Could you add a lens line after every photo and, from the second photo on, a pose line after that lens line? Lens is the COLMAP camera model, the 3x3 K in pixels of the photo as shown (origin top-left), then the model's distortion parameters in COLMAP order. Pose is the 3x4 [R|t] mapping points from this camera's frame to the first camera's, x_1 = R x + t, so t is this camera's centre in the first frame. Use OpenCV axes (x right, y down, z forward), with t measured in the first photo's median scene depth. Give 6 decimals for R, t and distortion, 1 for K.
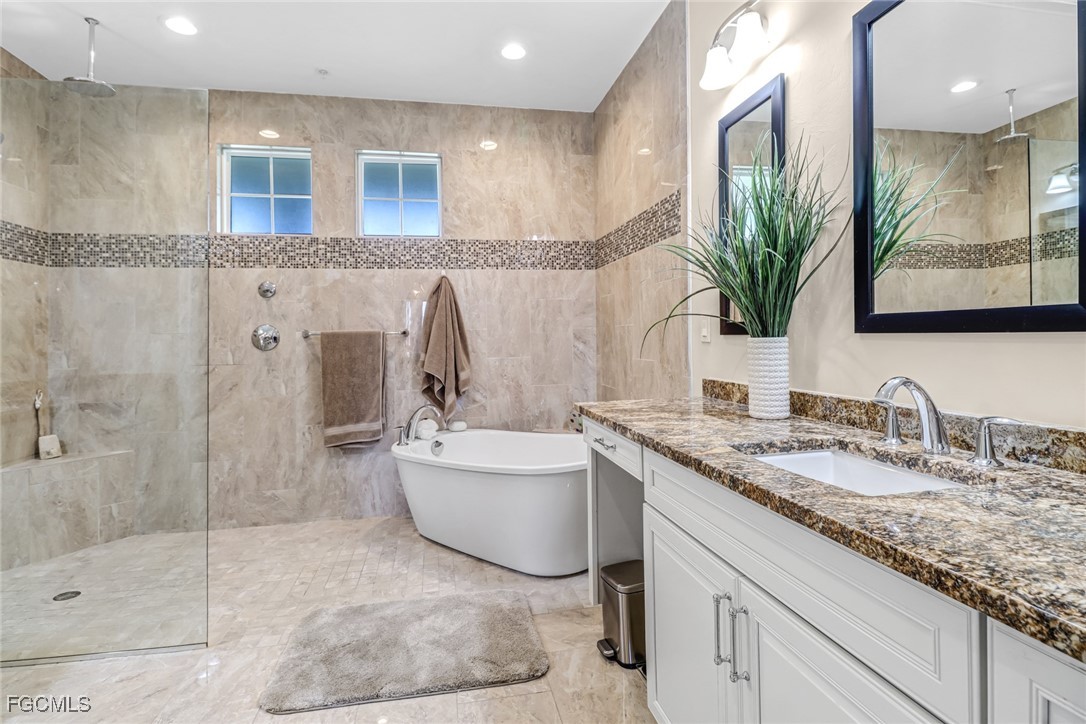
lens RADIAL K [[532.8, 0, 539.0], [0, 532.8, 329.6], [0, 0, 1]] dist [0.029454, -0.027013]
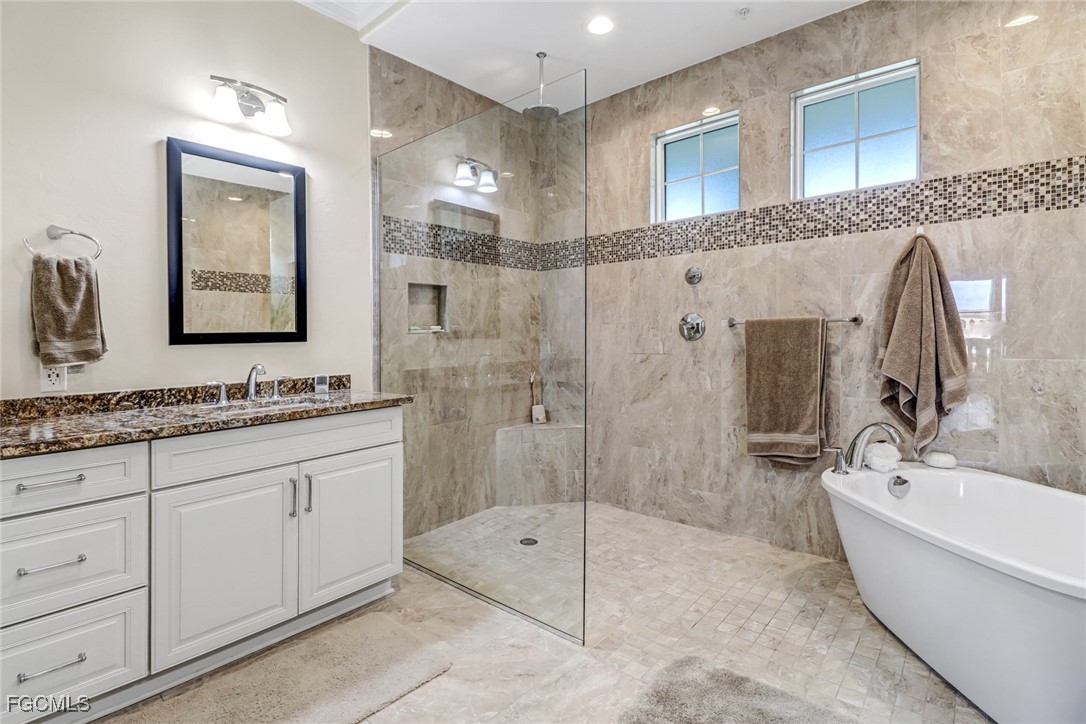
lens RADIAL K [[532.8, 0, 539.0], [0, 532.8, 329.6], [0, 0, 1]] dist [0.029454, -0.027013]
pose [[0.621138, 0.001889, -0.783699, 0.061875], [0.023302, 0.999510, 0.020878, -0.006269], [0.783355, -0.031229, 0.620790, 0.206656]]
